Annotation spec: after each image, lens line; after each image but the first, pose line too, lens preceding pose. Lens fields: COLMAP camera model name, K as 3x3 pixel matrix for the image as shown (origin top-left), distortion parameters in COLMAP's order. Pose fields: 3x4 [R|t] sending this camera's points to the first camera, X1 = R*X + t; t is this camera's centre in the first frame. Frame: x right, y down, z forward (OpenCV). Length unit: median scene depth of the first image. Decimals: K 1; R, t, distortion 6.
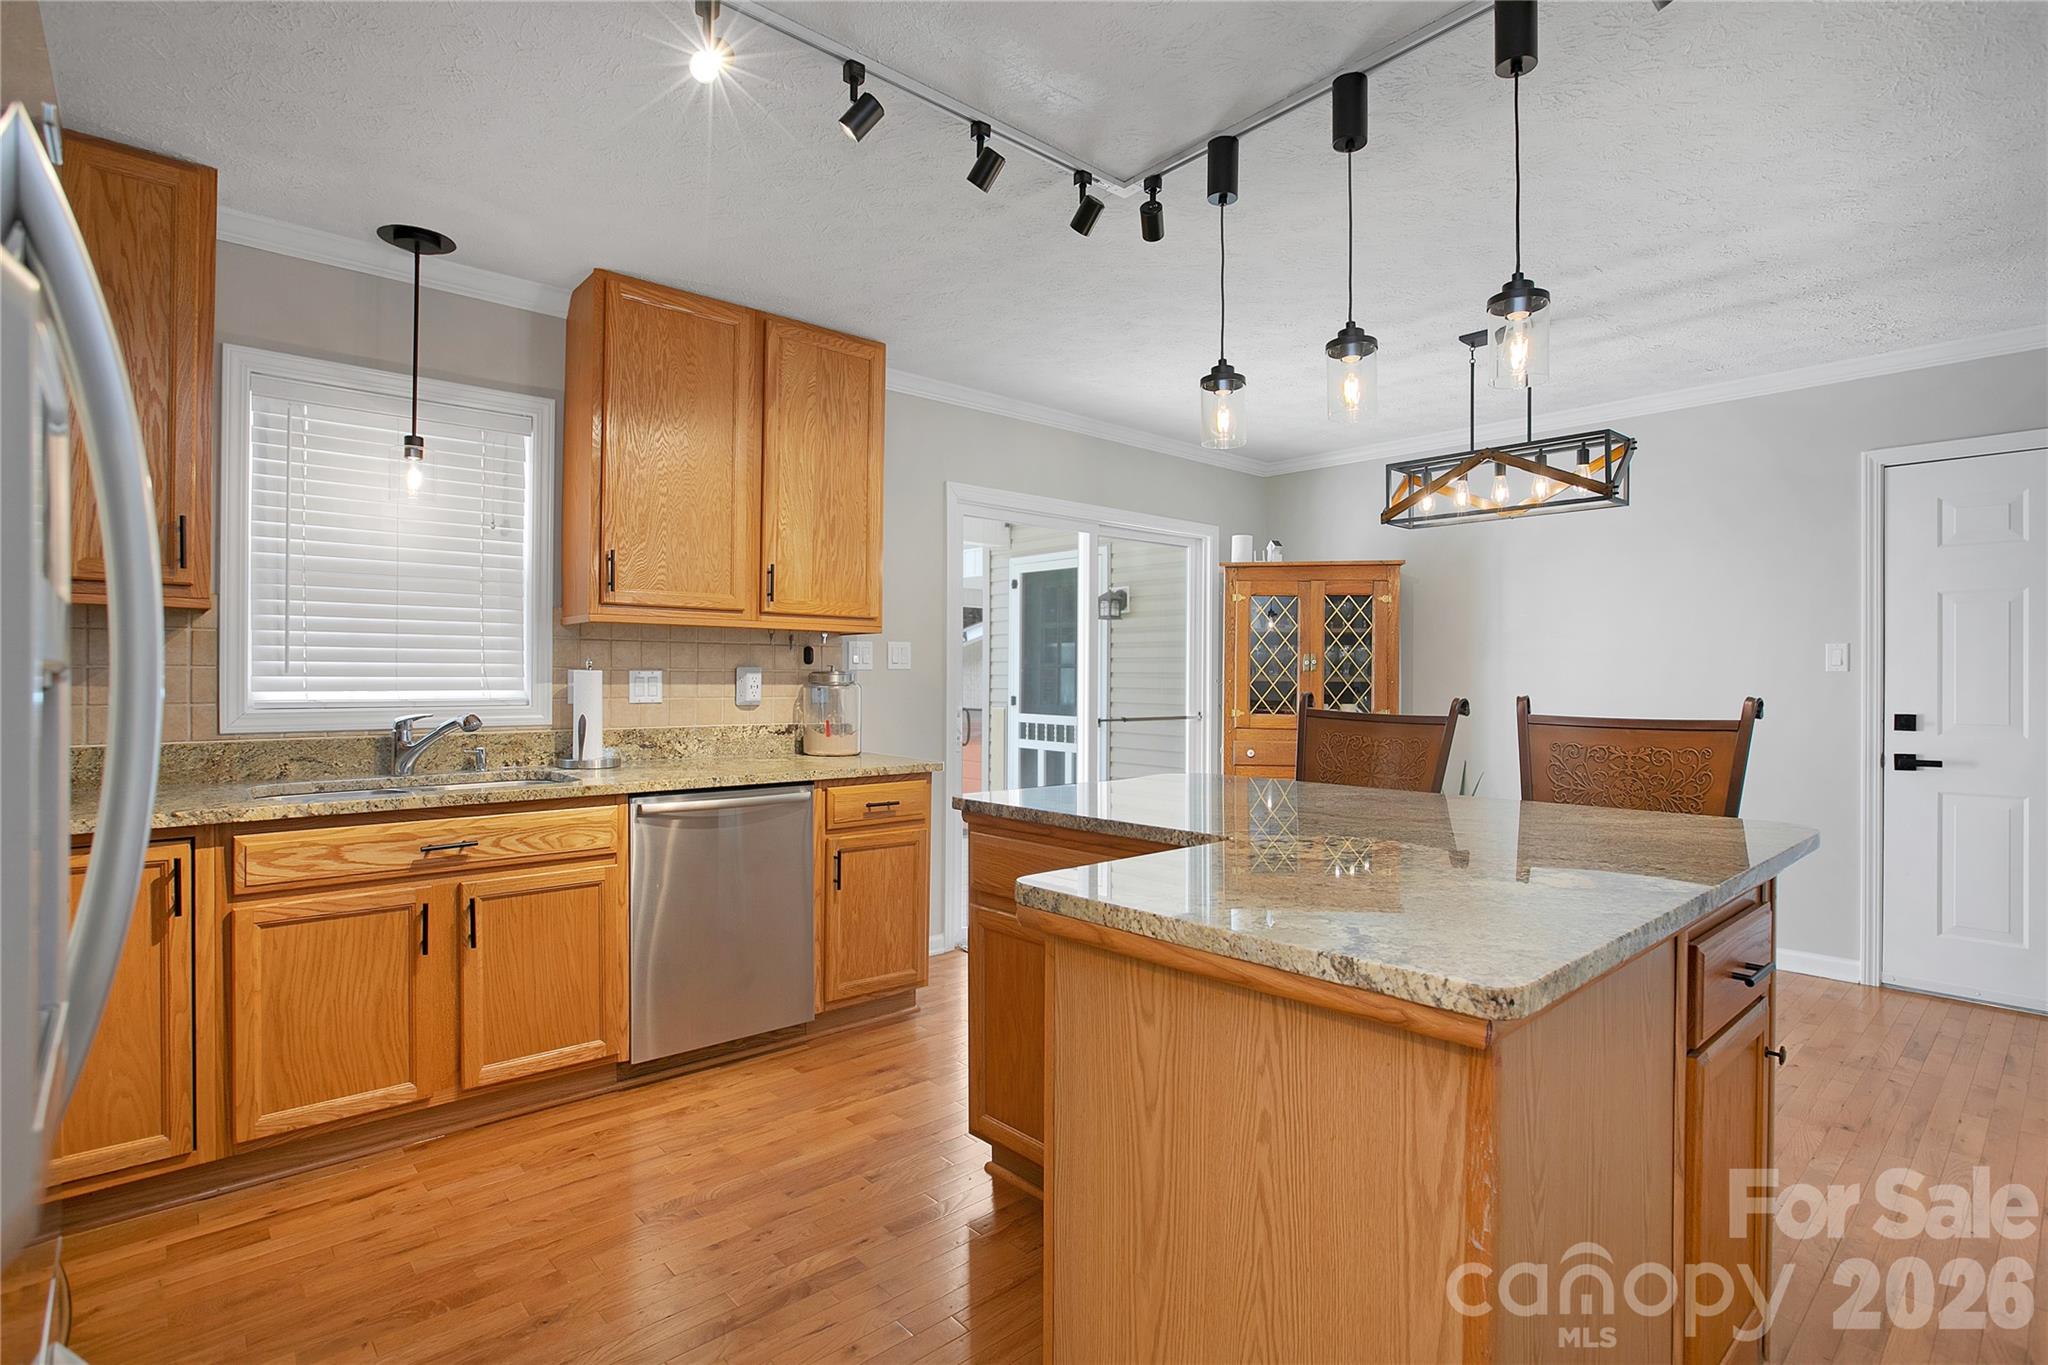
lens RADIAL K [[1000.0, 0, 1031.0], [0, 1000.0, 678.7], [0, 0, 1]] dist [-0.055362, 0.028704]
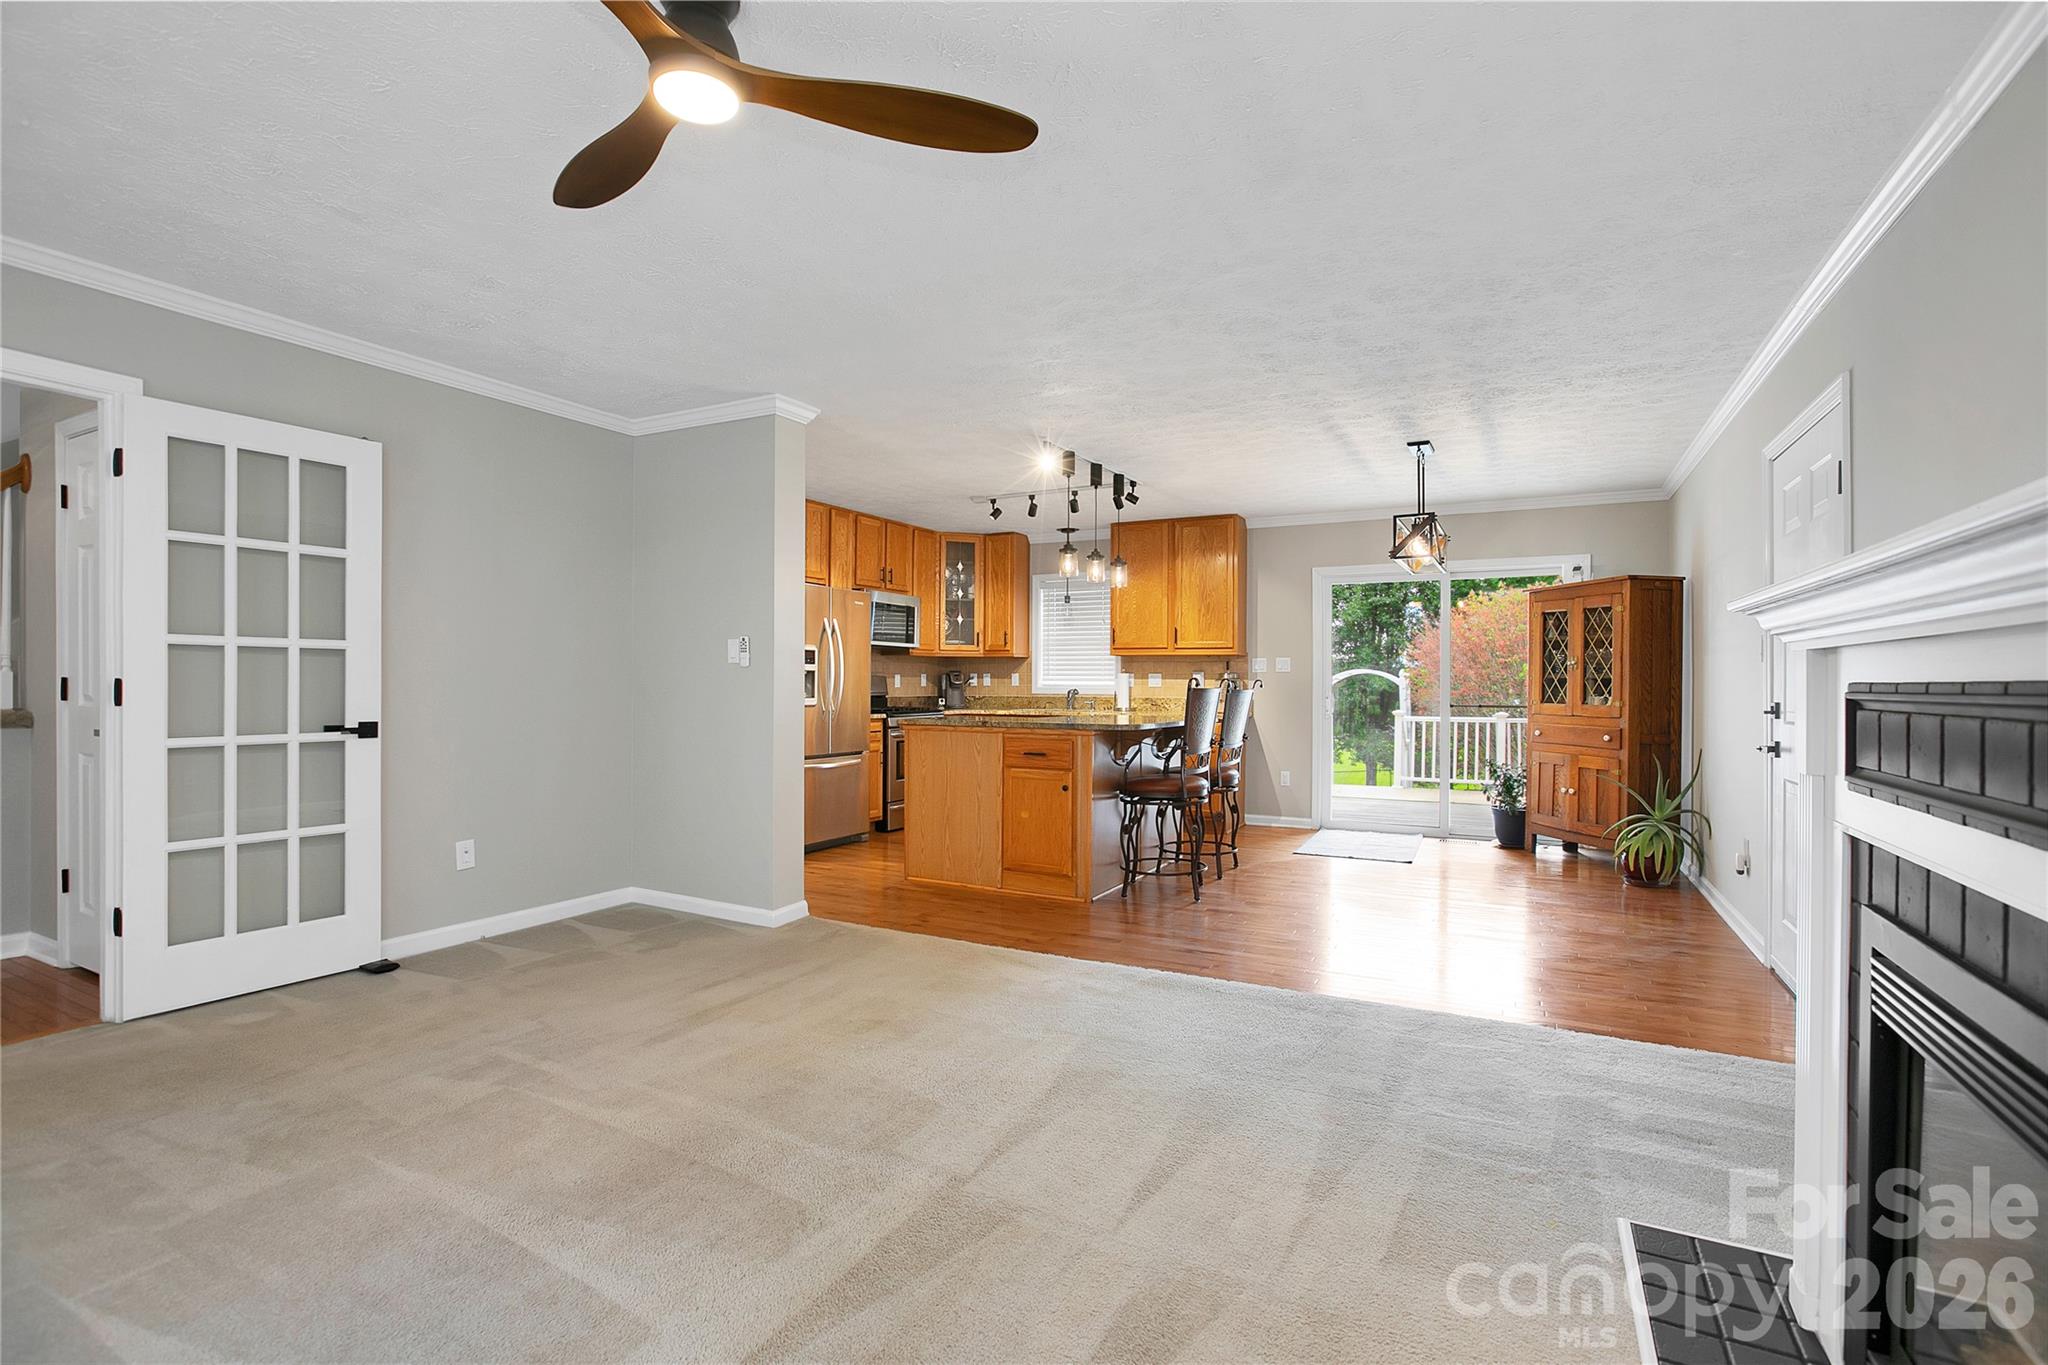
lens RADIAL K [[937.0, 0, 1033.6], [0, 937.0, 681.2], [0, 0, 1]] dist [-0.035400, 0.000265]
pose [[0.347170, -0.003891, -0.937794, 1.757070], [-0.005812, 0.999963, -0.006300, 0.027900], [0.937784, 0.007638, 0.347134, -0.077585]]
